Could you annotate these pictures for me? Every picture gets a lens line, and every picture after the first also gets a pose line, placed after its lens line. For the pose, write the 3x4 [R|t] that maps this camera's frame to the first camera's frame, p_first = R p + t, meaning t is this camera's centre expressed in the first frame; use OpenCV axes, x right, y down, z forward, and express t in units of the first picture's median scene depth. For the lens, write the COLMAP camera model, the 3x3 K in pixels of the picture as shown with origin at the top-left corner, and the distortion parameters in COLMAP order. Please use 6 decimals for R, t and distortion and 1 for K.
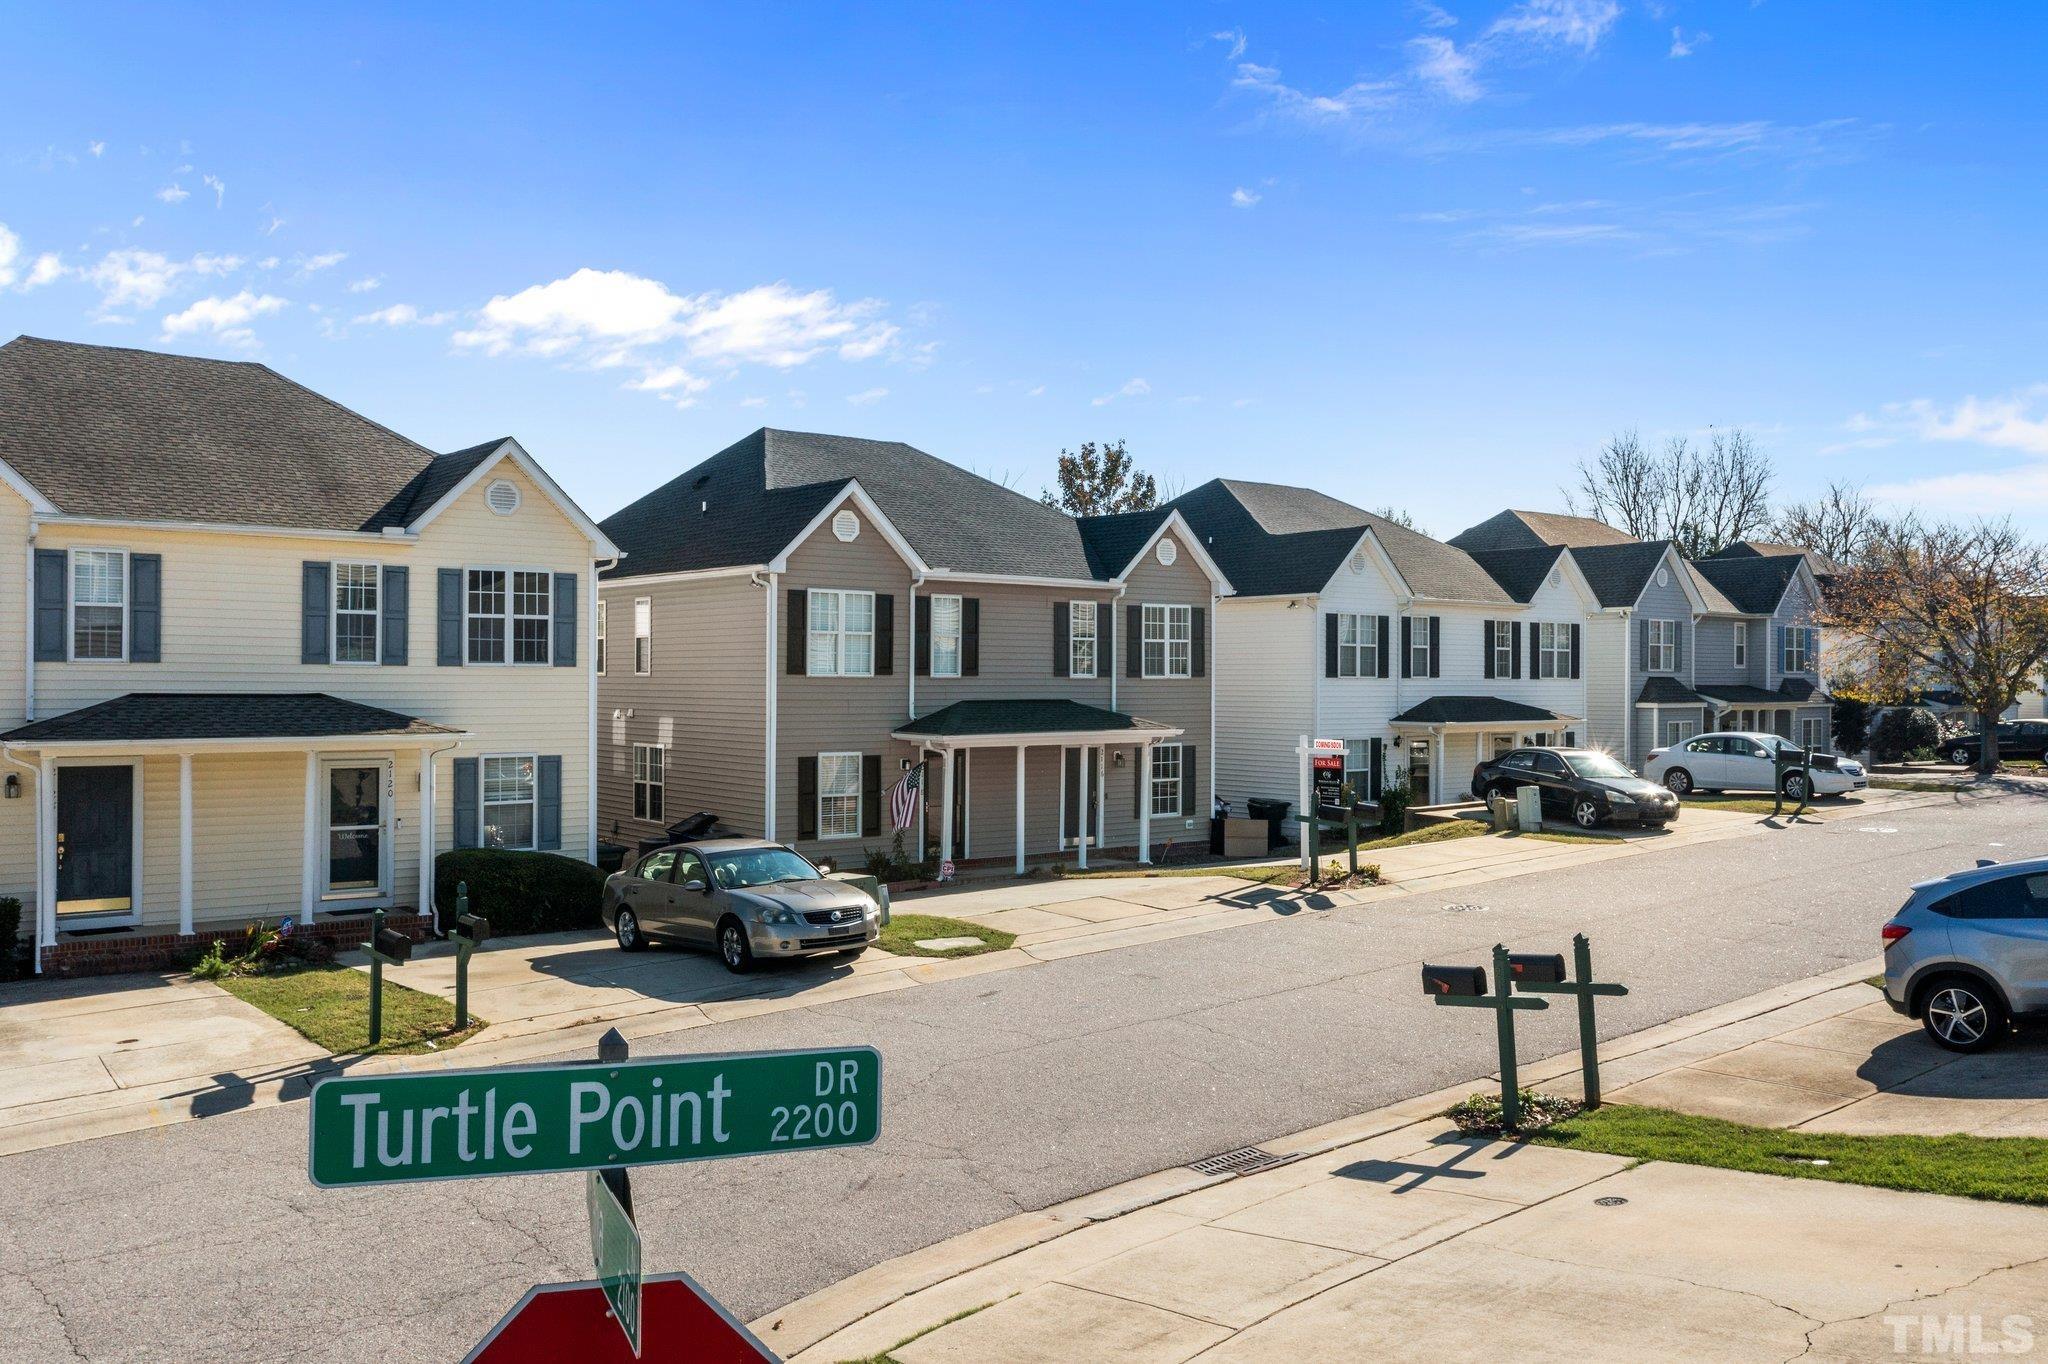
lens RADIAL K [[1611.4, 0, 1024.0], [0, 1611.4, 682.0], [0, 0, 1]] dist [0.002591, -0.002756]
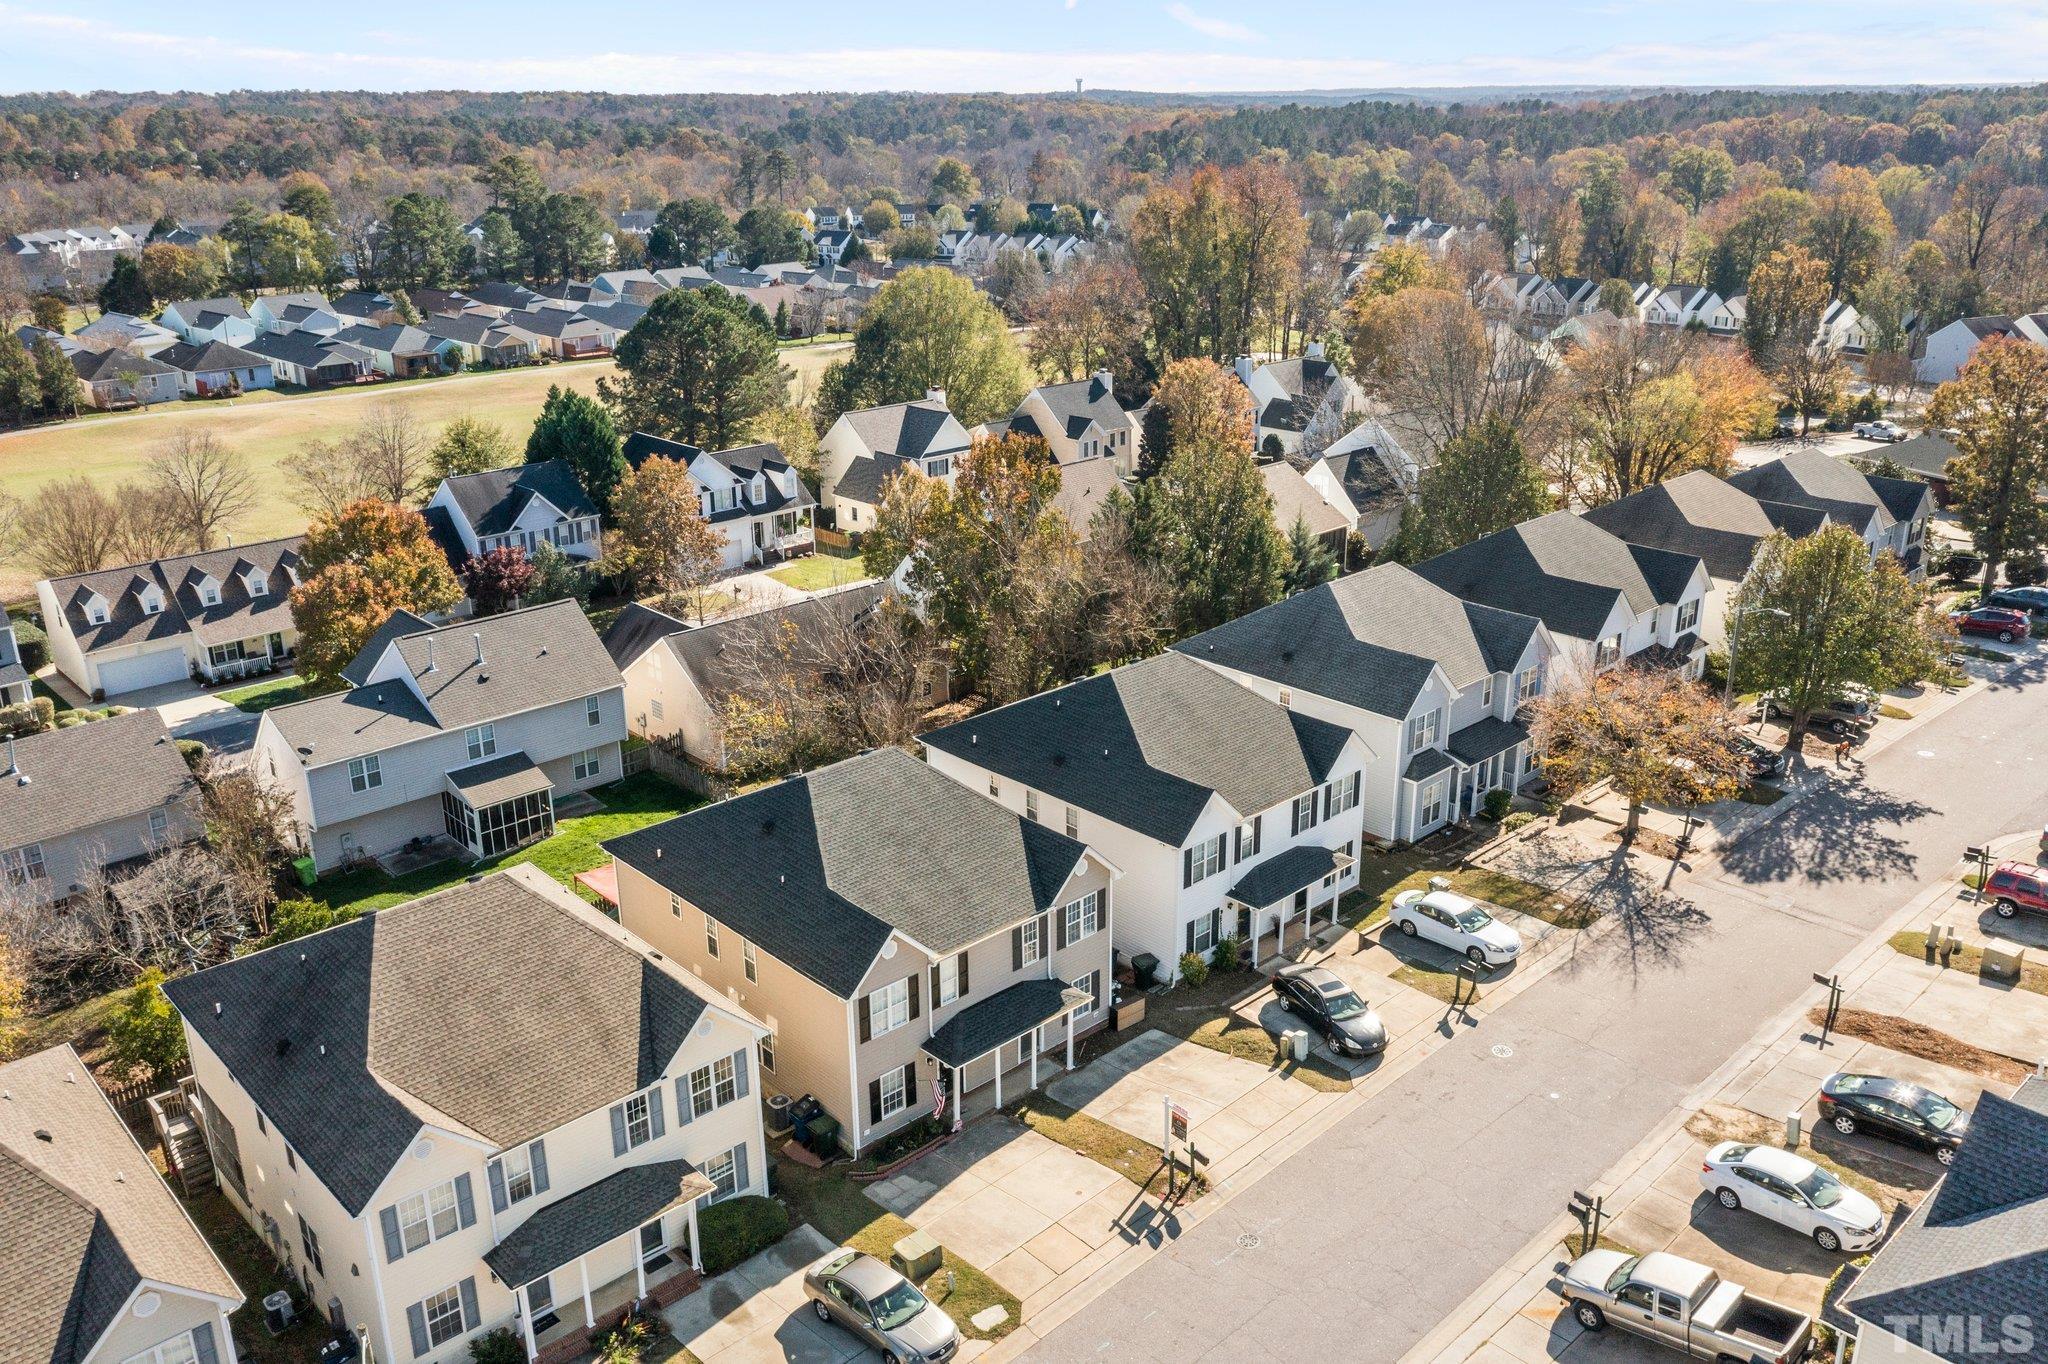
lens RADIAL K [[1611.4, 0, 1024.0], [0, 1611.4, 682.0], [0, 0, 1]] dist [0.002591, -0.002756]
pose [[0.996396, -0.041486, 0.073989, -0.074487], [0.014052, 0.940917, 0.338345, -0.788301], [-0.083654, -0.336086, 0.938109, -0.386136]]
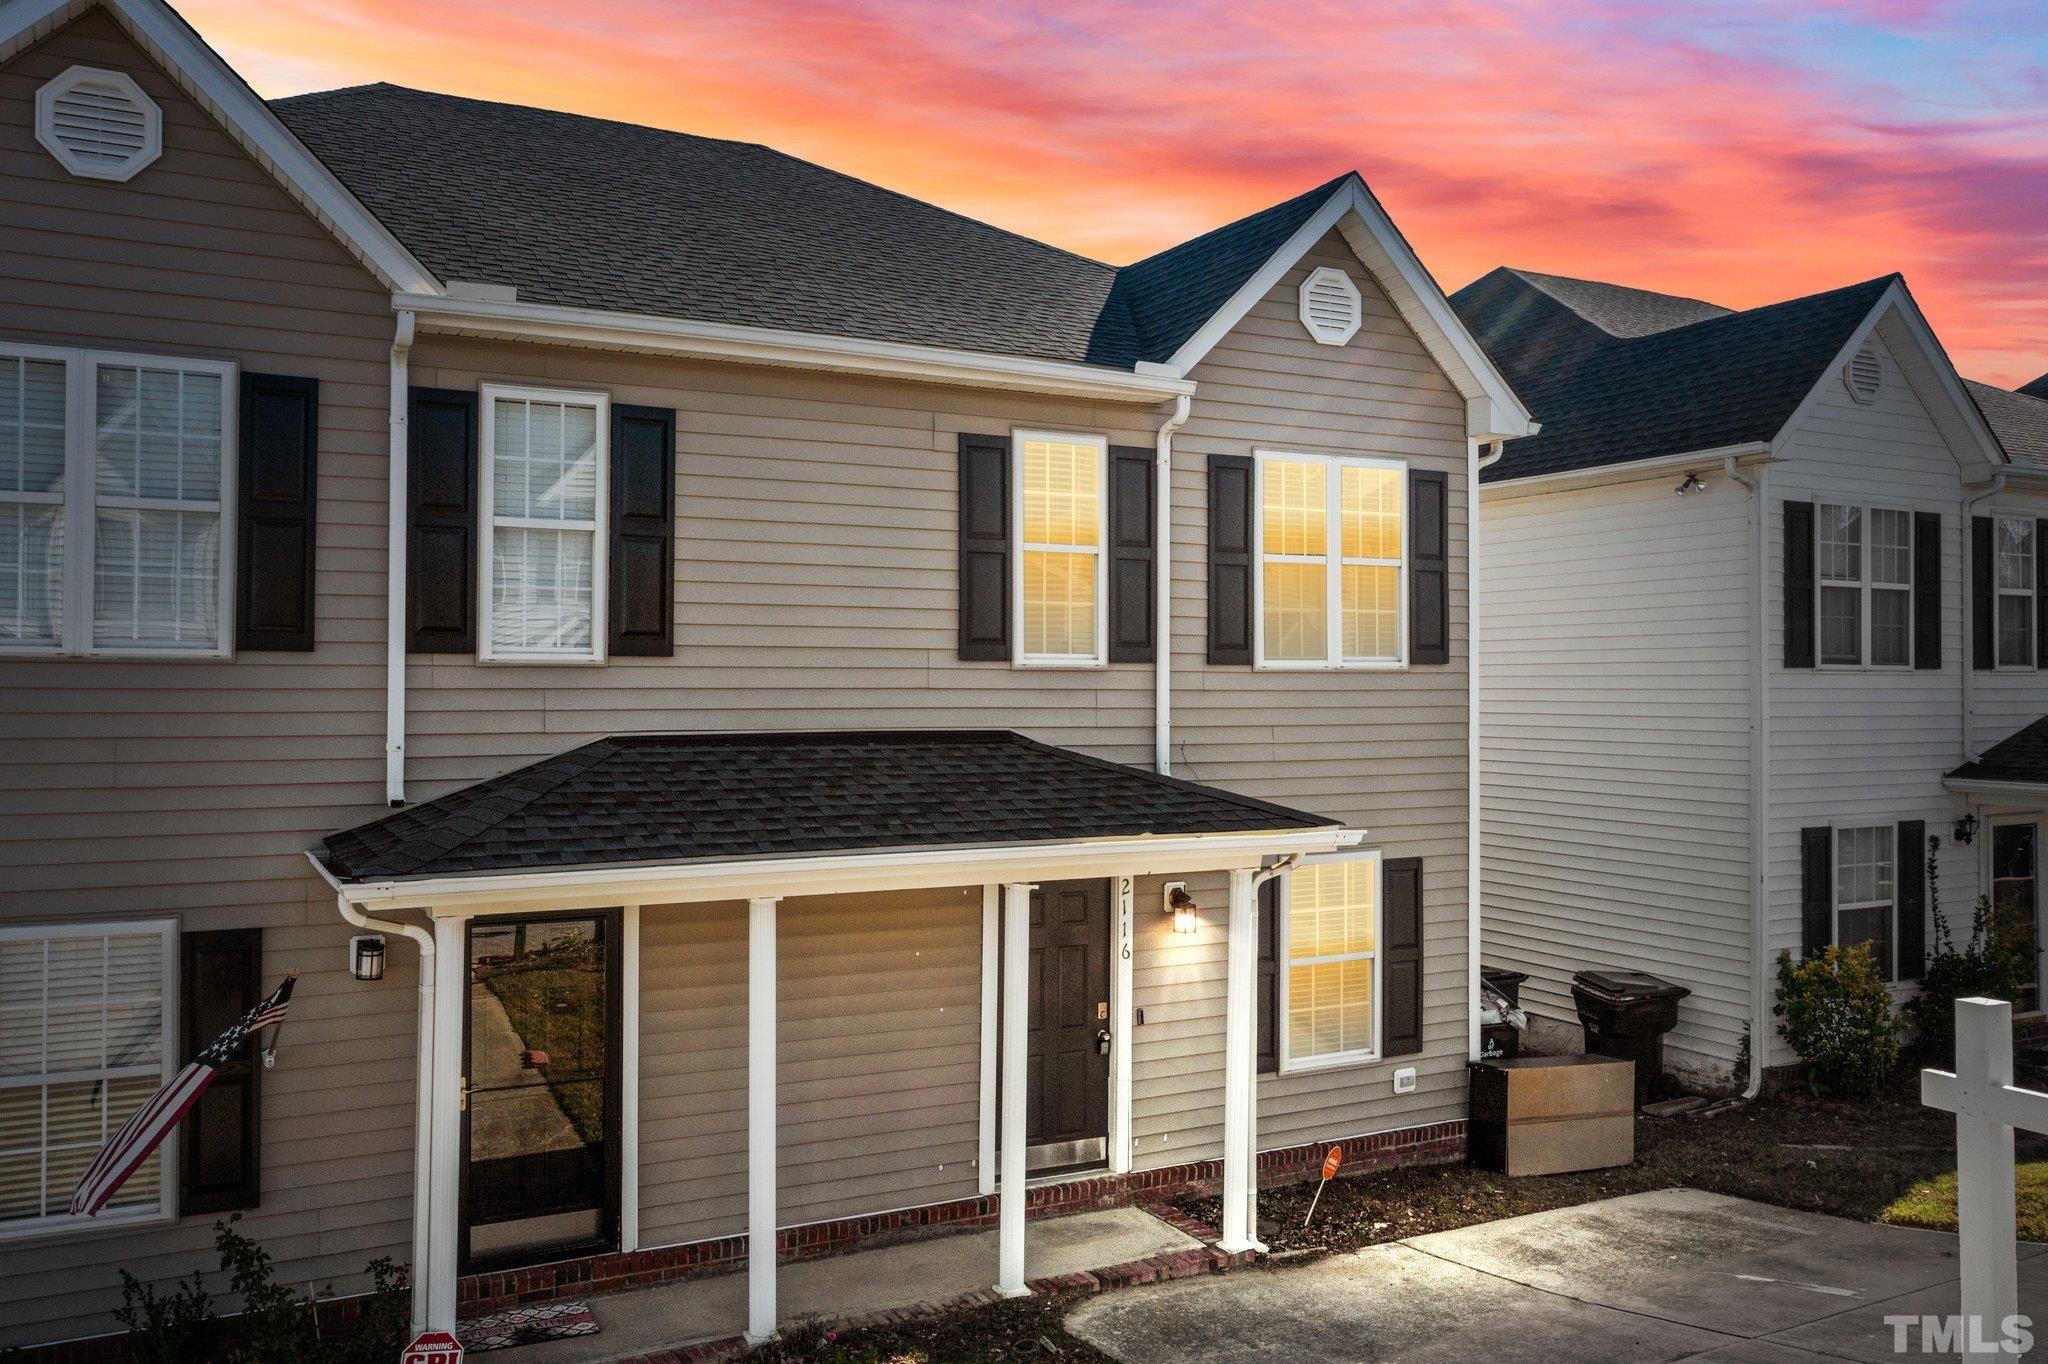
lens RADIAL K [[1611.4, 0, 1024.0], [0, 1611.4, 682.0], [0, 0, 1]] dist [0.002591, -0.002756]
pose [[0.983452, -0.004946, -0.181099, 0.088537], [0.003503, 0.999960, -0.008287, 0.003570], [0.181133, 0.007516, 0.983430, 0.662985]]
